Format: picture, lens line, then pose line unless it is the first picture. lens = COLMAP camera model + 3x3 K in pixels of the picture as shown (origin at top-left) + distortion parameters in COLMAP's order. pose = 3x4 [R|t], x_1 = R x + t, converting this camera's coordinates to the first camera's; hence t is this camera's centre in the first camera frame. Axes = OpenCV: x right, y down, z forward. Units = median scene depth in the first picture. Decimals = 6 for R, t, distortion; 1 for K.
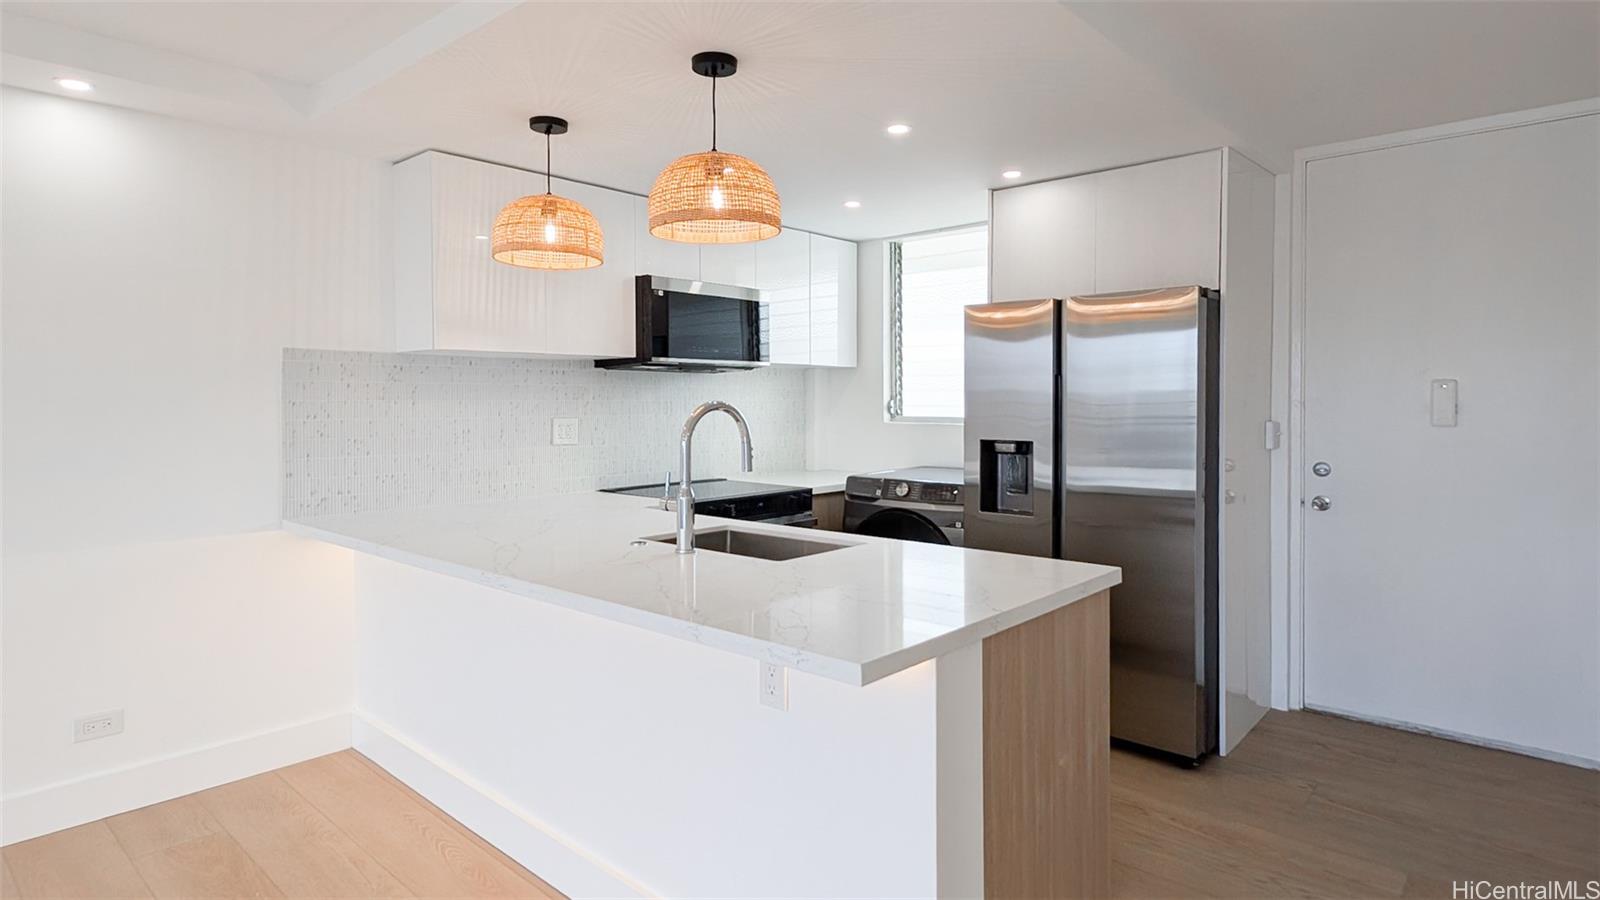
lens RADIAL K [[860.4, 0, 792.7], [0, 860.4, 415.3], [0, 0, 1]] dist [0.016359, 0.000372]
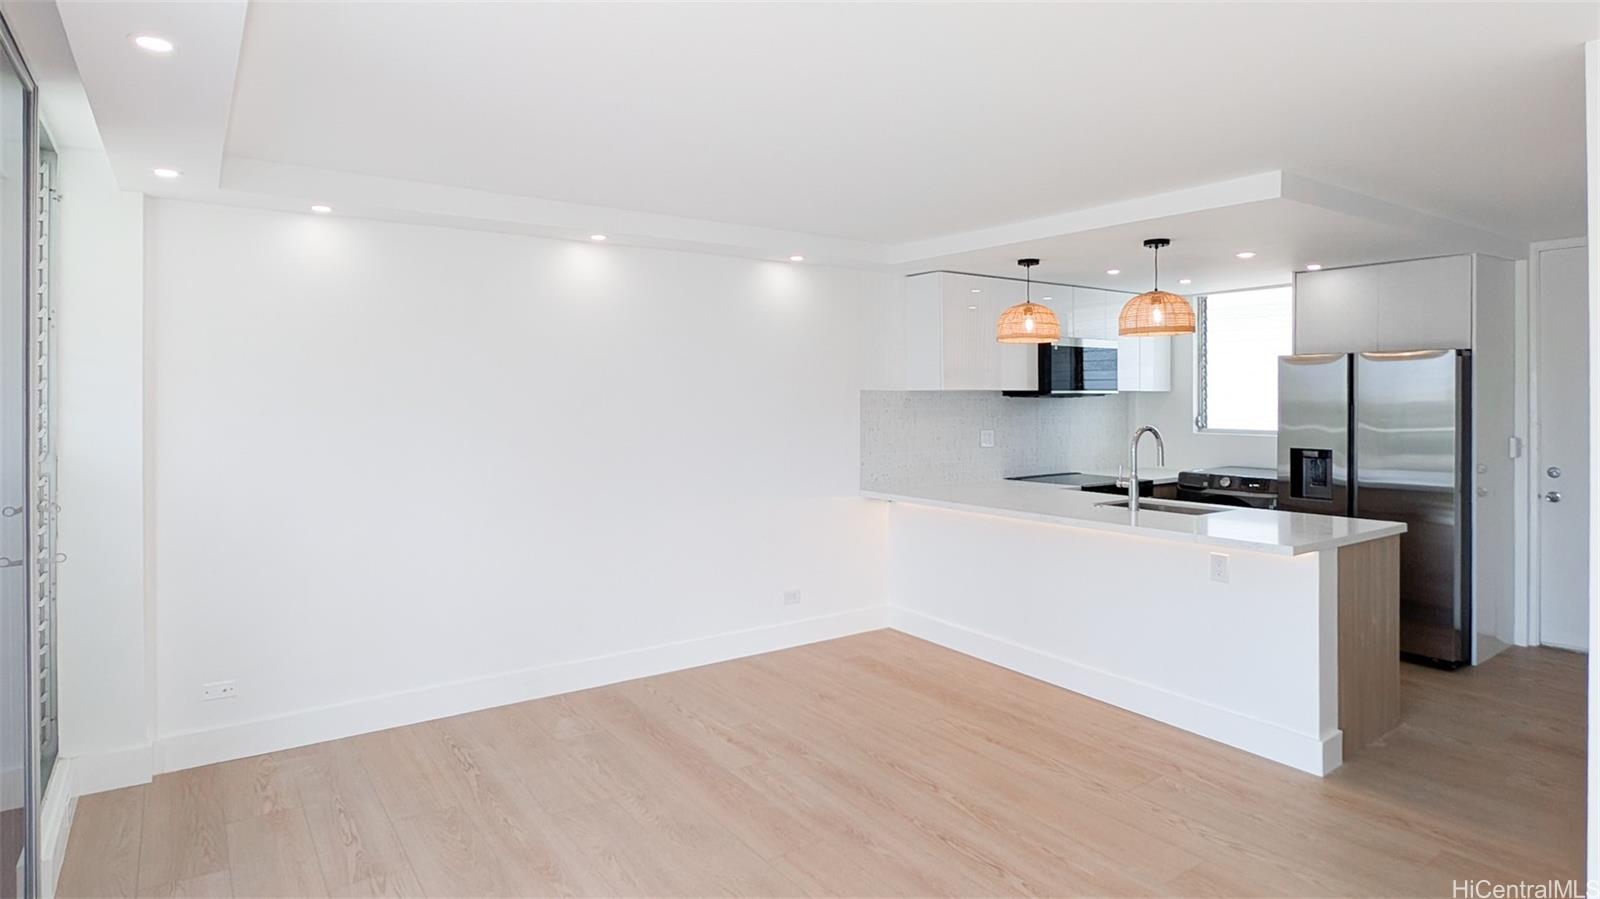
lens RADIAL K [[880.7, 0, 807.5], [0, 880.7, 399.0], [0, 0, 1]] dist [0.001139, -0.010744]
pose [[0.979849, 0.002661, -0.199723, -0.279461], [-0.005829, 0.999866, -0.015275, -0.026970], [0.199655, 0.016132, 0.979733, -0.612641]]
